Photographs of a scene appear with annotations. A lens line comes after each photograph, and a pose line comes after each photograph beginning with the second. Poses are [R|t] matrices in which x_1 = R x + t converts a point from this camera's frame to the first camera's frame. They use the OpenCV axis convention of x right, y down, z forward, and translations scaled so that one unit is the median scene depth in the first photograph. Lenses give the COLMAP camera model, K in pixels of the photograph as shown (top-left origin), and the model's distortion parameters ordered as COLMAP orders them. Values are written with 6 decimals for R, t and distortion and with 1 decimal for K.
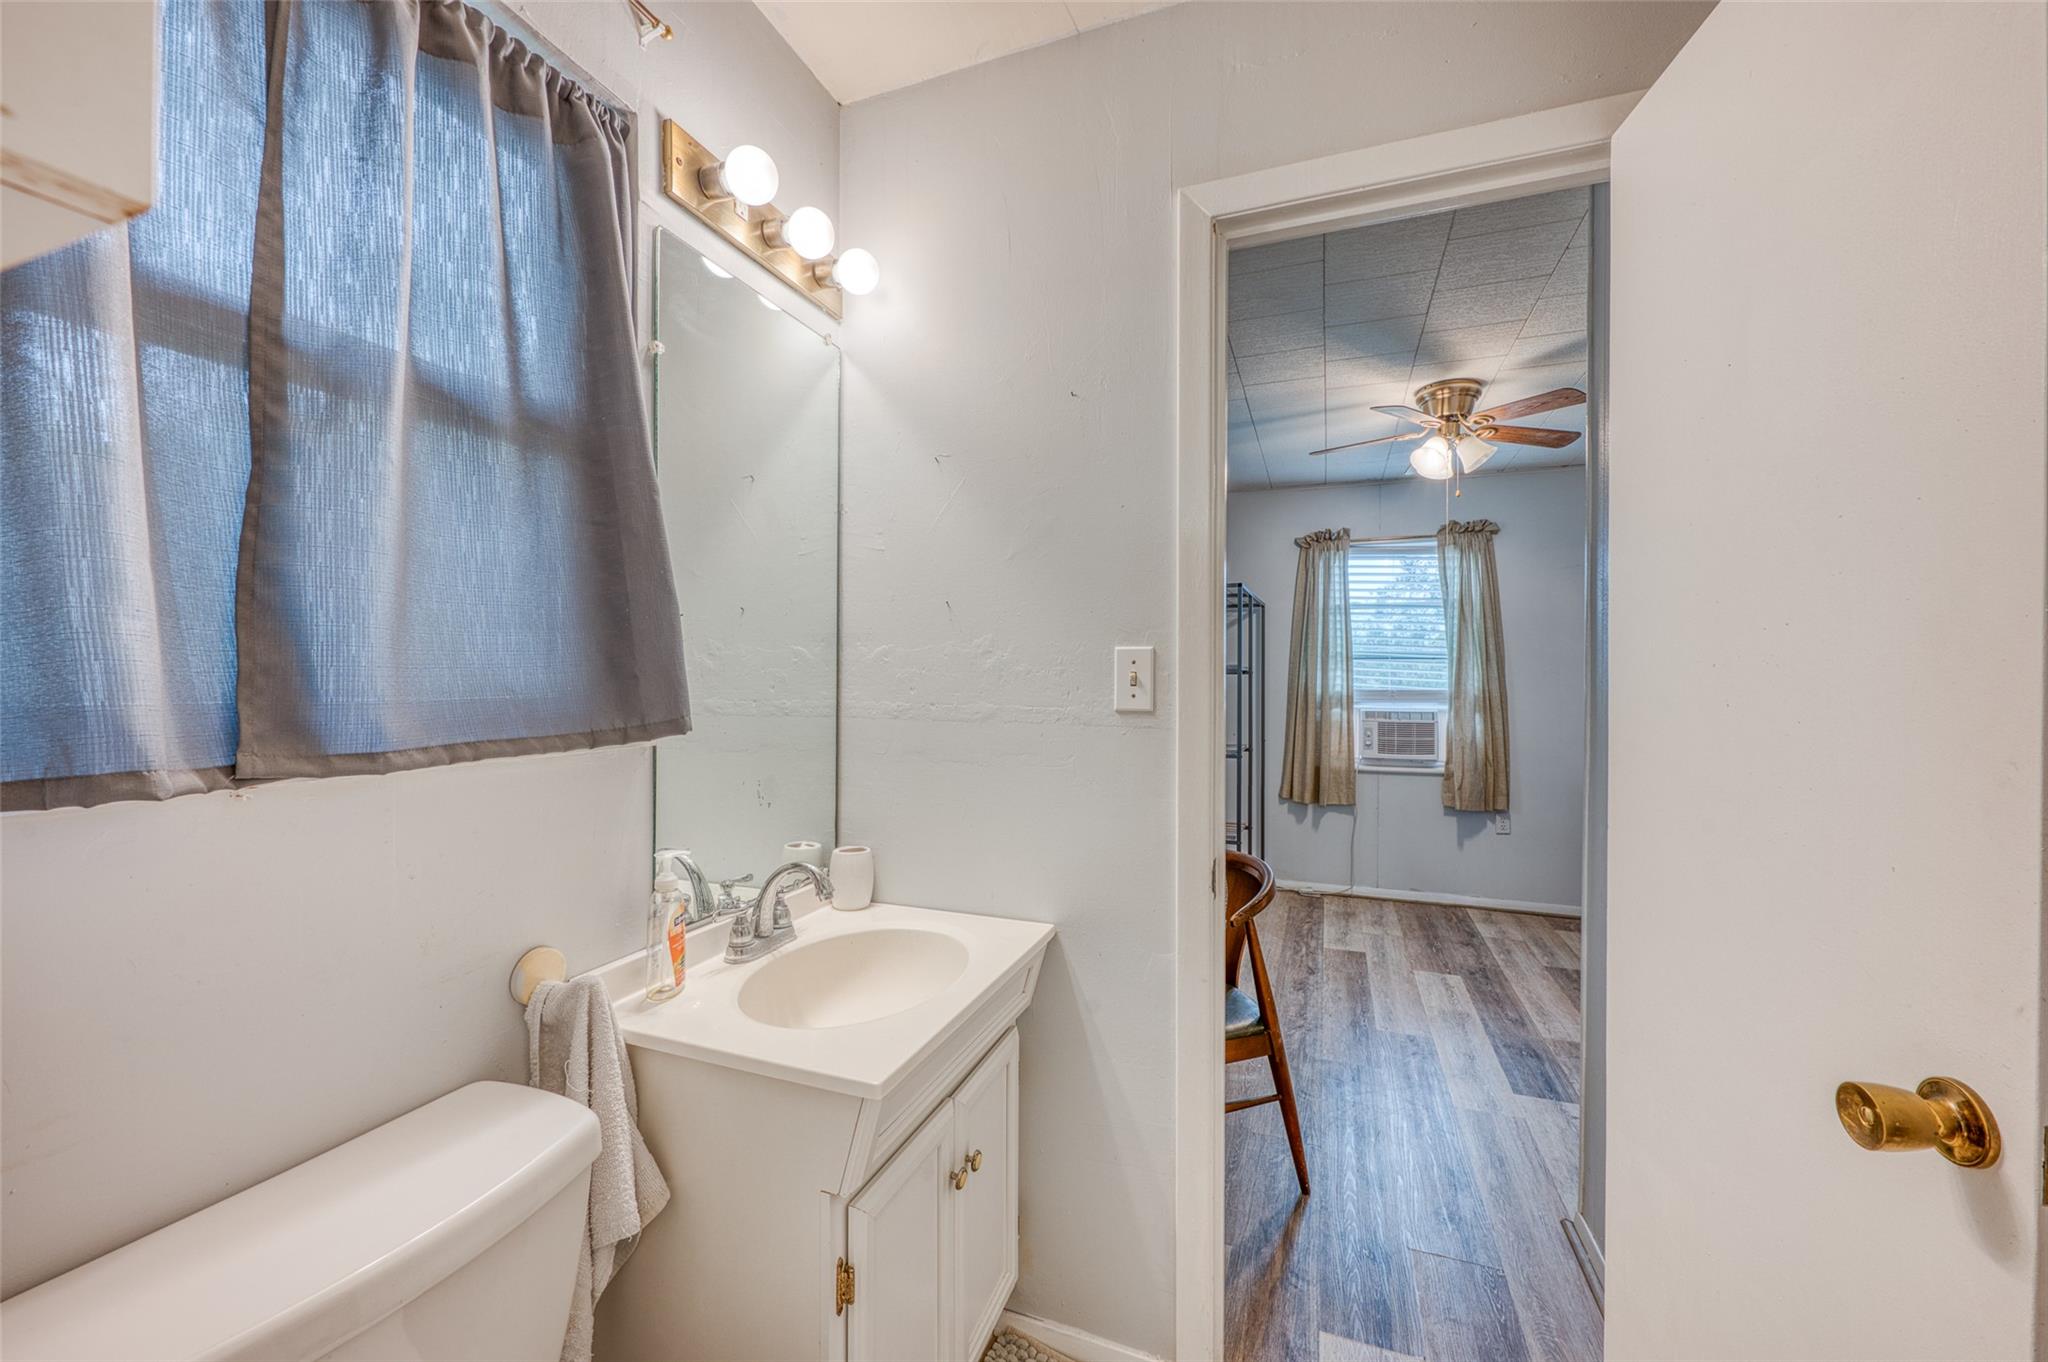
lens RADIAL K [[808.5, 0, 1028.2], [0, 808.5, 679.8], [0, 0, 1]] dist [-0.001733, 0.000925]
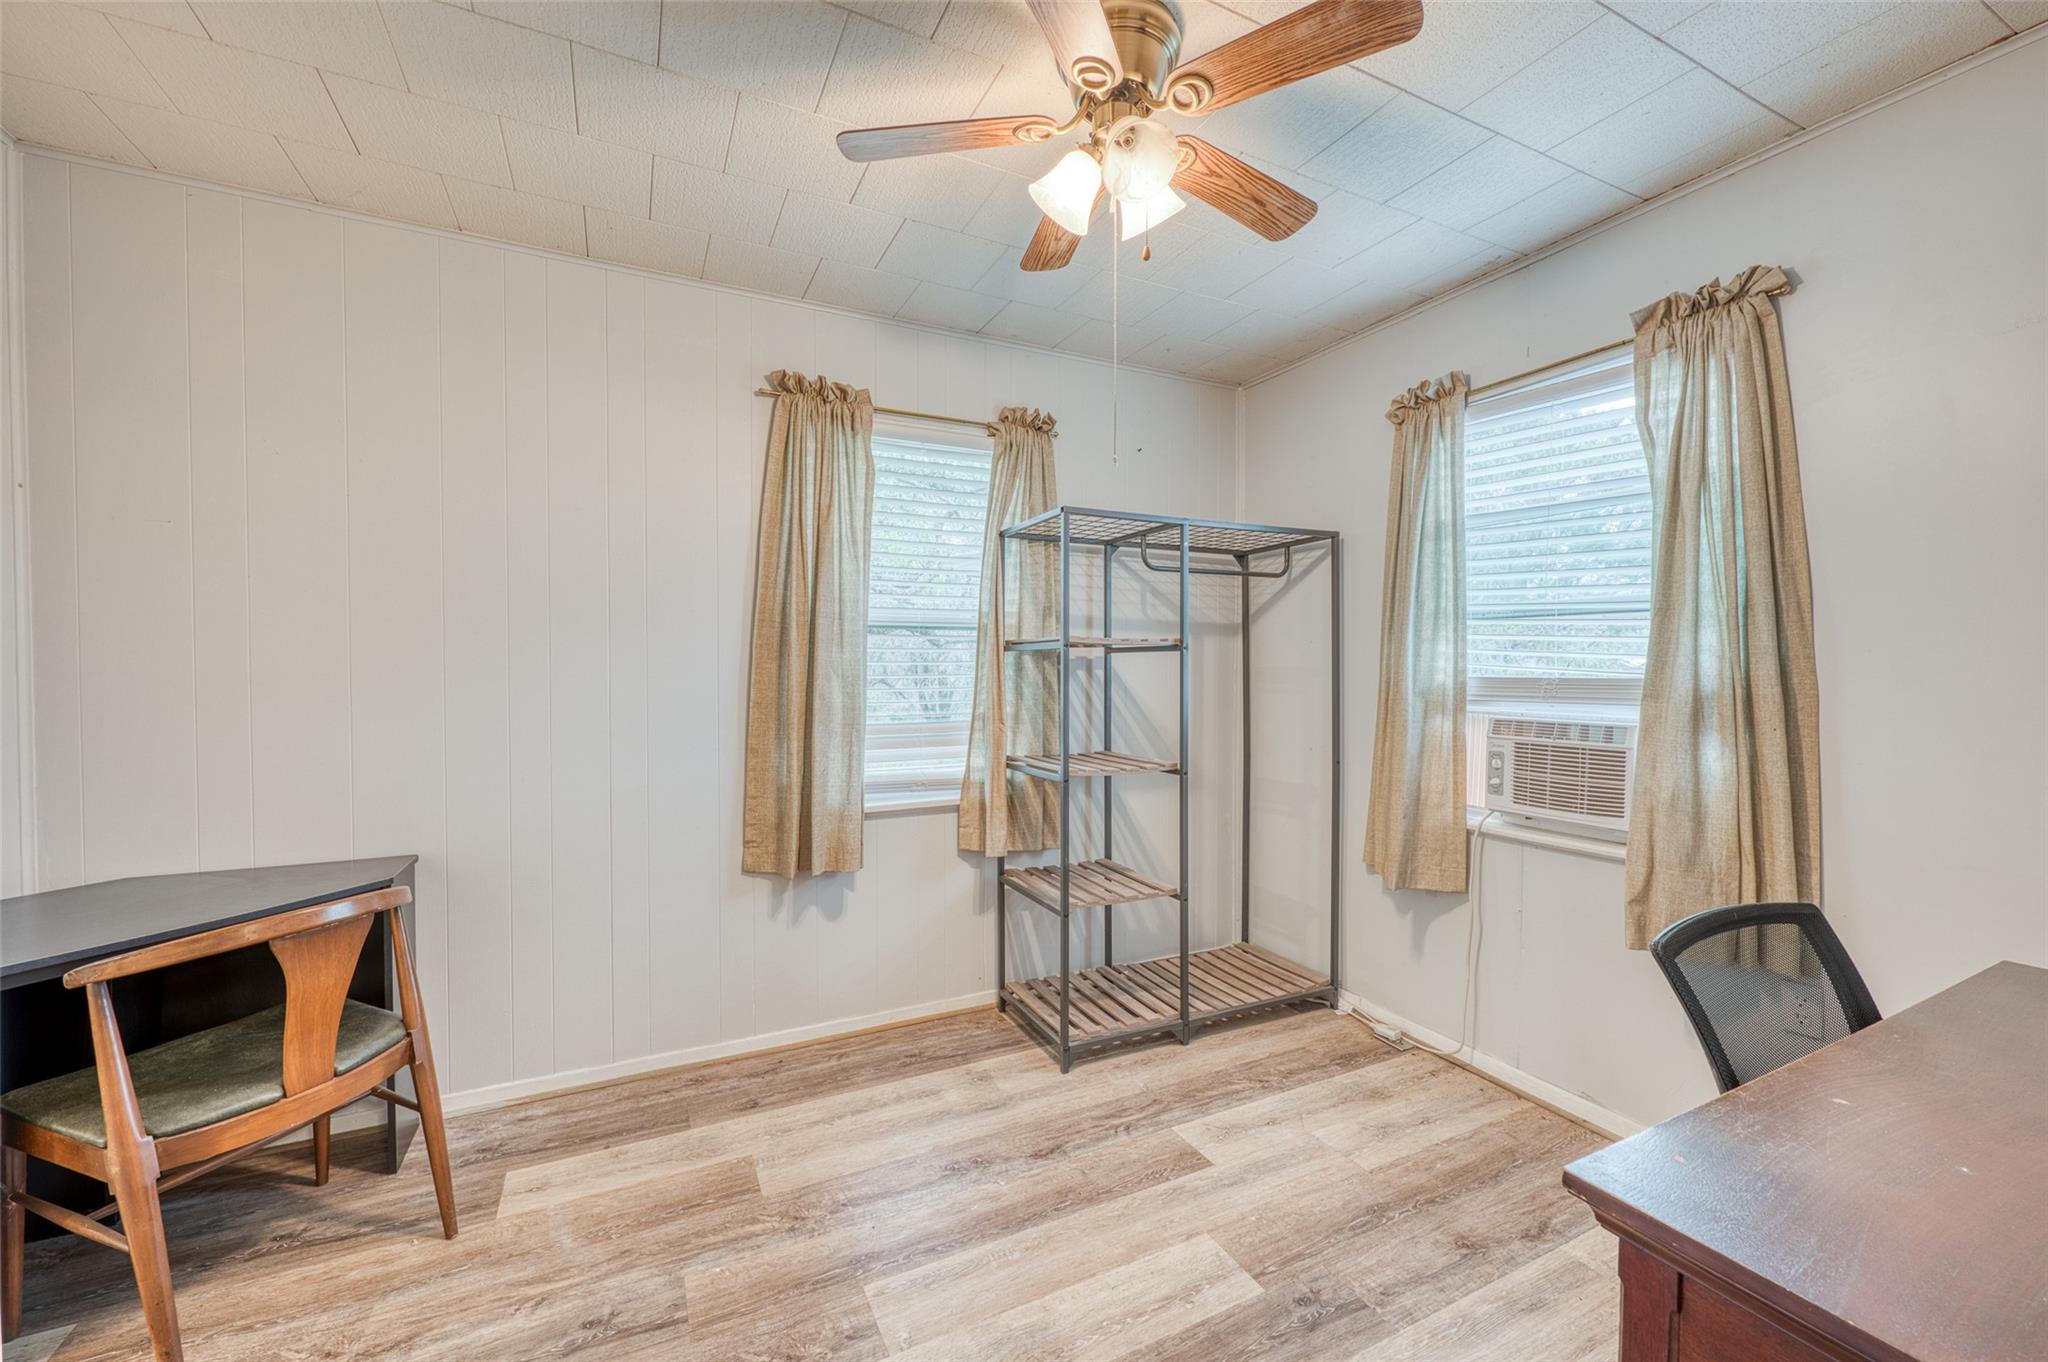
lens RADIAL K [[808.5, 0, 1003.6], [0, 808.5, 678.9], [0, 0, 1]] dist [-0.001733, 0.000925]
pose [[0.731876, 0.005532, -0.681415, 0.566425], [0.000343, 0.999964, 0.008487, 0.008896], [0.681438, -0.006445, 0.731848, 0.430694]]
